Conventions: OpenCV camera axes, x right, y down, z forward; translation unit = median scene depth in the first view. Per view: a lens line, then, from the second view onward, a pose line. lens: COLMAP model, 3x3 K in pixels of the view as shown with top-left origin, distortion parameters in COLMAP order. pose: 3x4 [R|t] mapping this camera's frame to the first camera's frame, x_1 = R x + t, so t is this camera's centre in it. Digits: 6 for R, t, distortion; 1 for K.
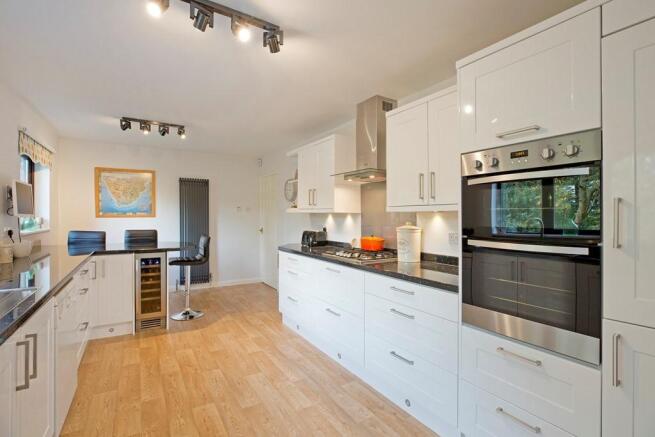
lens RADIAL K [[304.5, 0, 328.1], [0, 304.5, 211.9], [0, 0, 1]] dist [-0.034922, 0.002628]
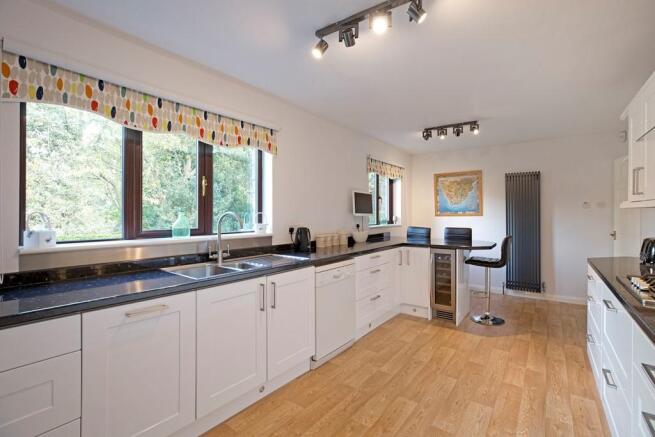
lens RADIAL K [[304.5, 0, 332.3], [0, 304.5, 214.0], [0, 0, 1]] dist [-0.034922, 0.002628]
pose [[0.368319, -0.005983, -0.929680, 0.264207], [0.014225, 0.999899, -0.000799, 0.006868], [0.929591, -0.012930, 0.368367, 0.232582]]
